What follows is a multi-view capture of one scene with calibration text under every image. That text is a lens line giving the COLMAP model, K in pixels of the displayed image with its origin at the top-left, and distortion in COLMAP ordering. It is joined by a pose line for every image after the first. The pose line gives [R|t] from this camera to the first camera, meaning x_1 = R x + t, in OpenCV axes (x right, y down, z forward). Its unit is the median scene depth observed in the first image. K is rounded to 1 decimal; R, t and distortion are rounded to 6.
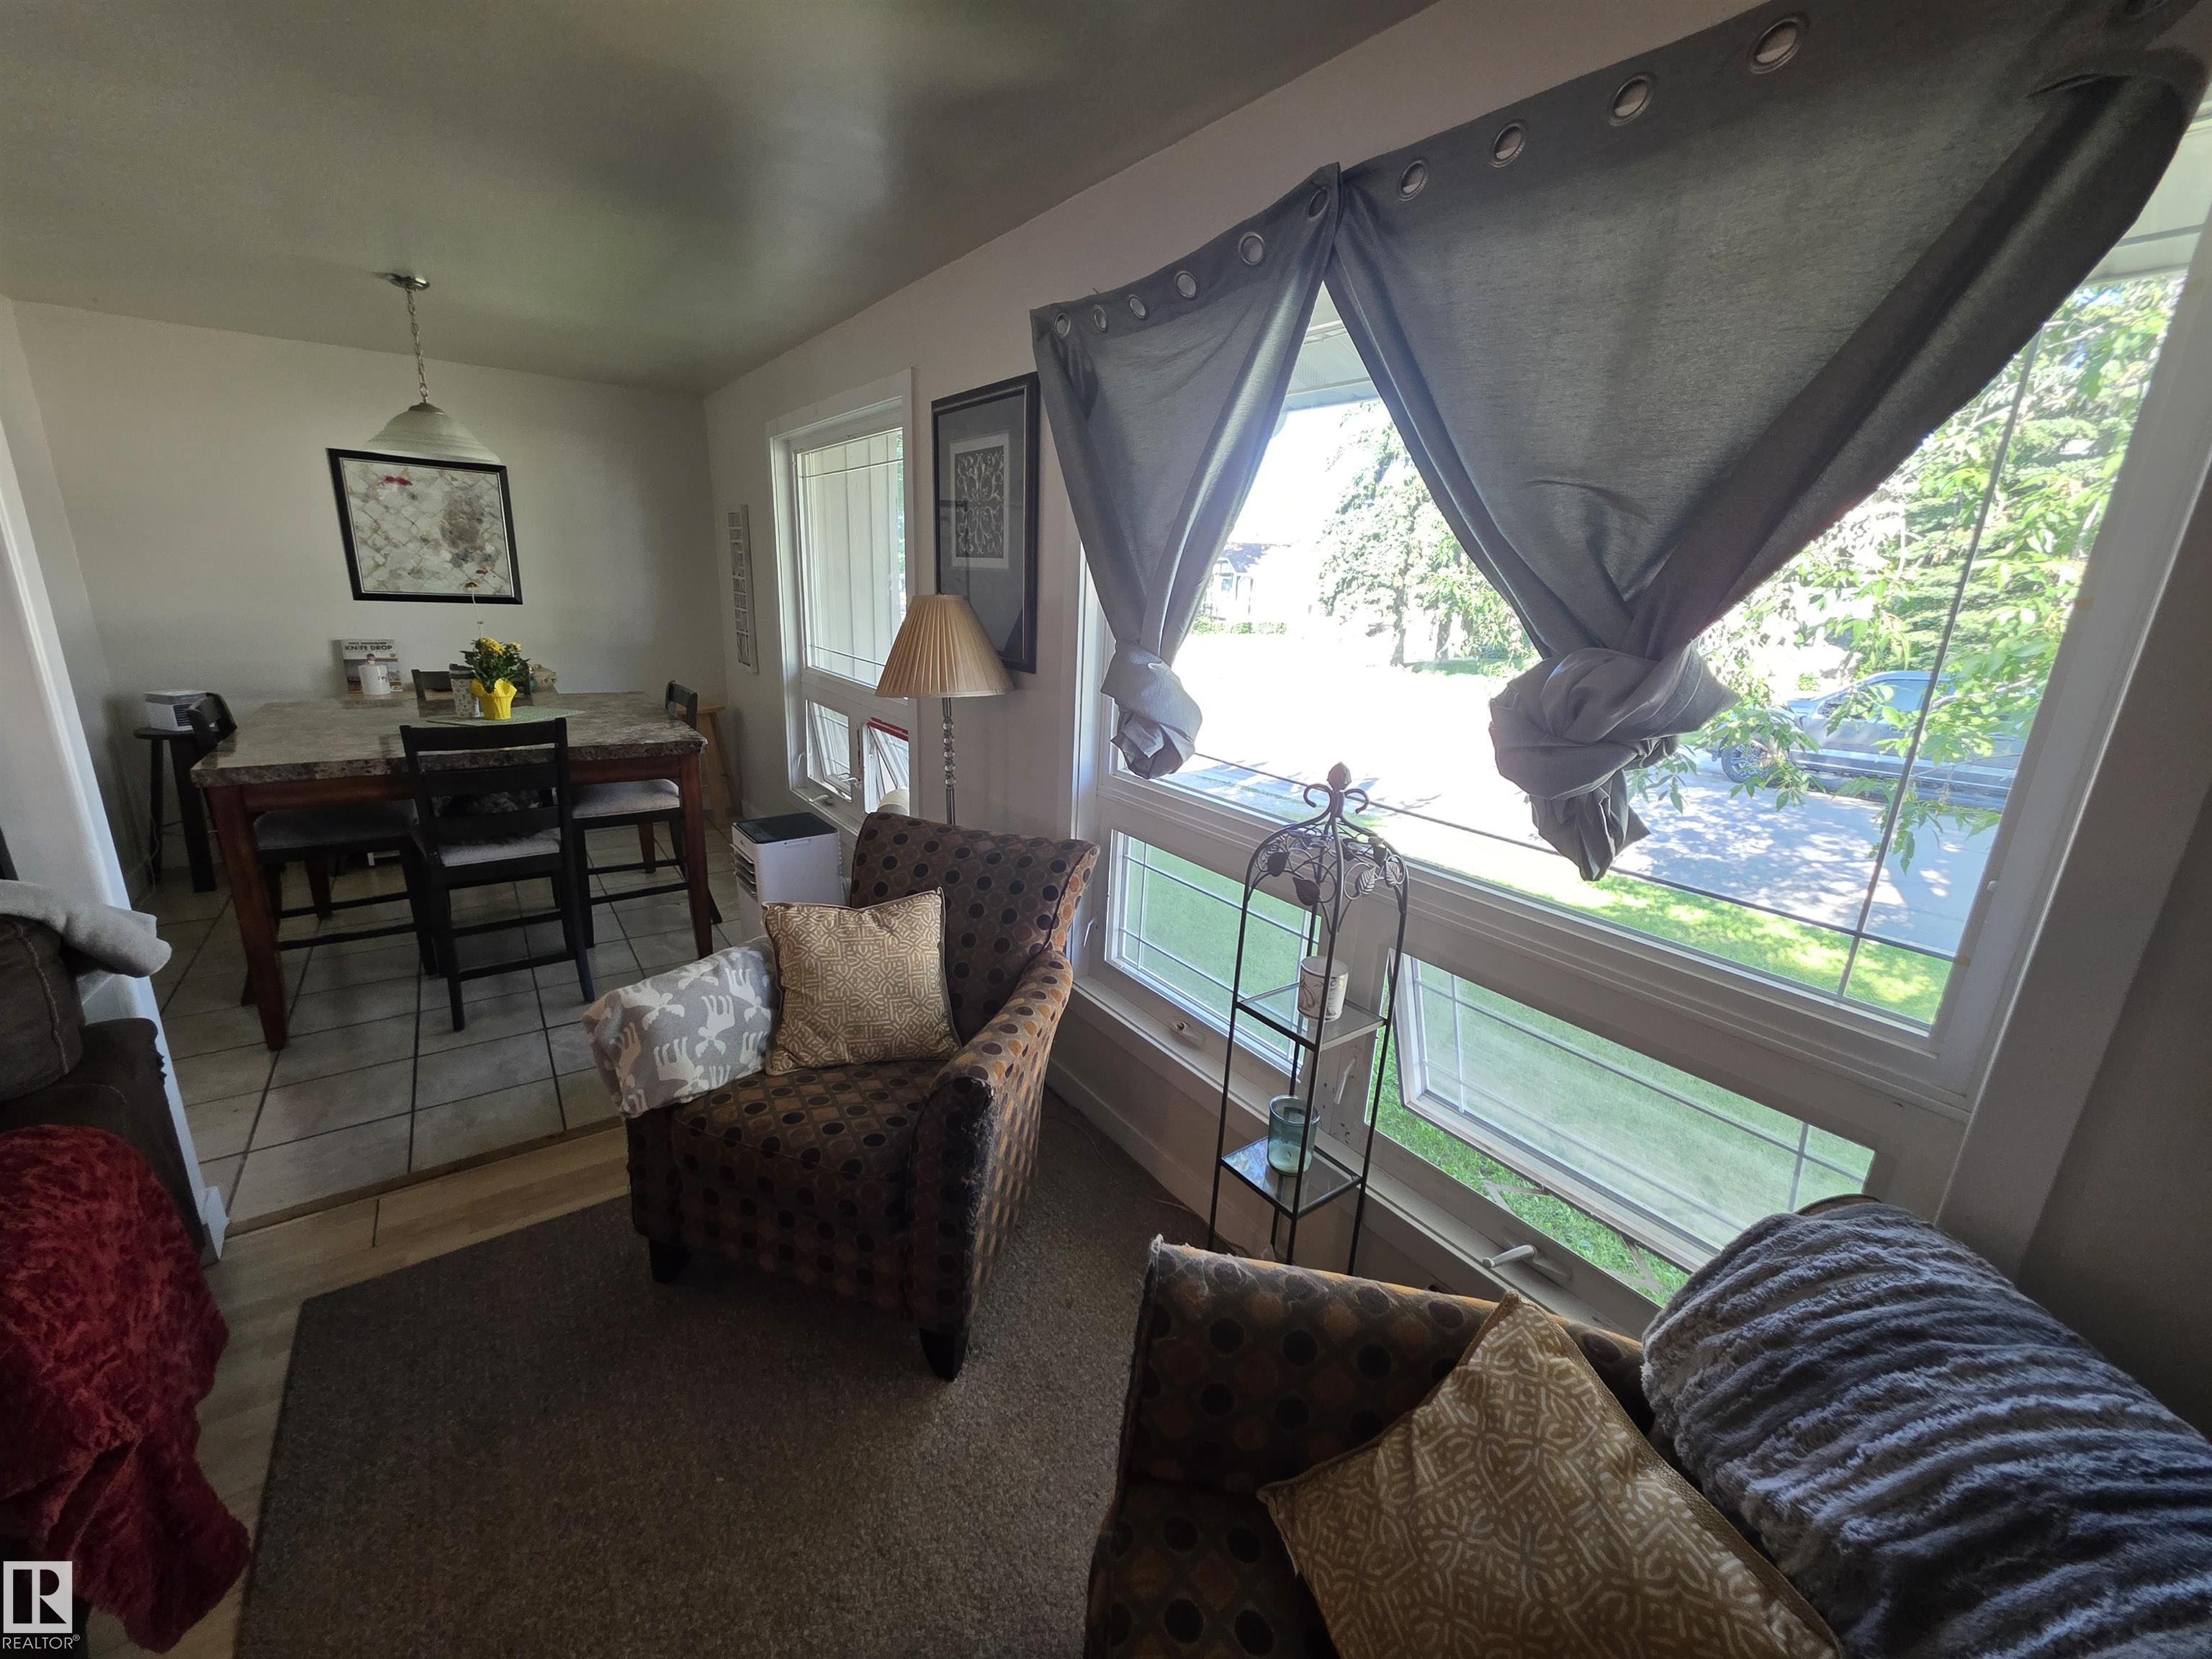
lens RADIAL K [[883.6, 0, 1118.4], [0, 883.6, 827.7], [0, 0, 1]] dist [0.001485, -0.000313]
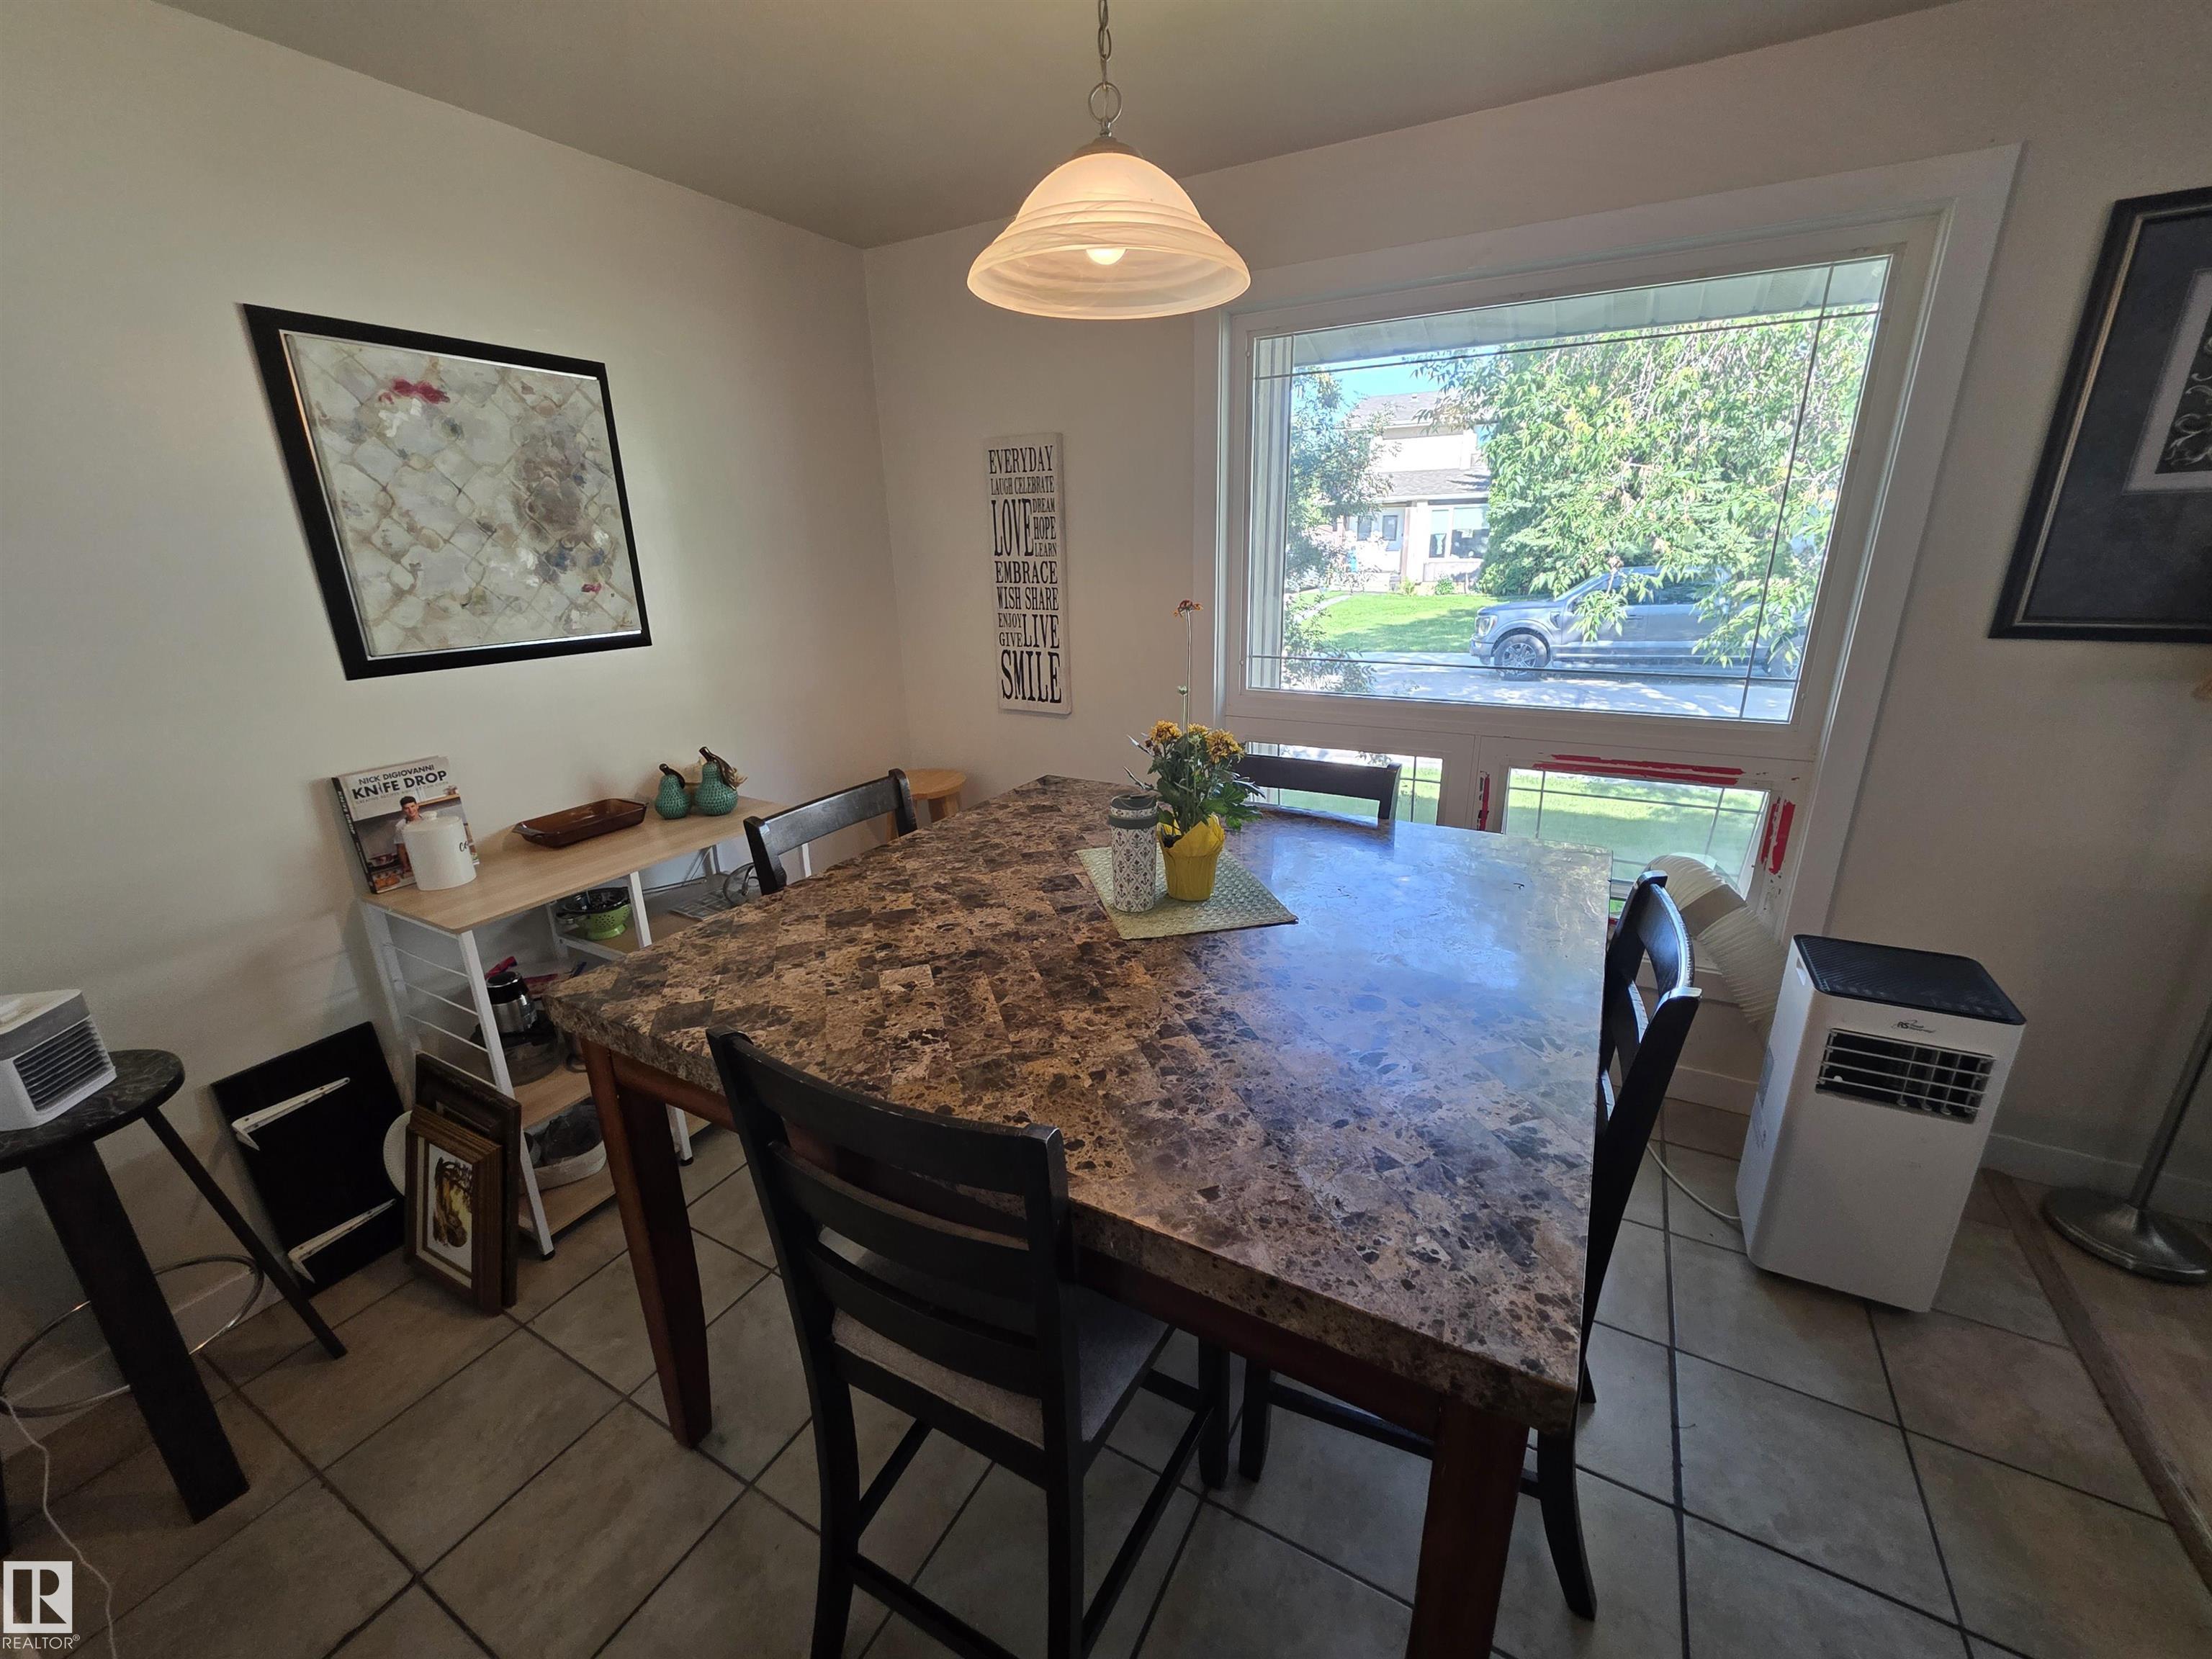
lens RADIAL K [[883.6, 0, 1120.4], [0, 883.6, 833.4], [0, 0, 1]] dist [0.001485, -0.000313]
pose [[0.902534, -0.199124, 0.381815, -0.703394], [0.177362, 0.979858, 0.091768, -0.157577], [-0.392398, -0.015104, 0.919672, 0.459499]]
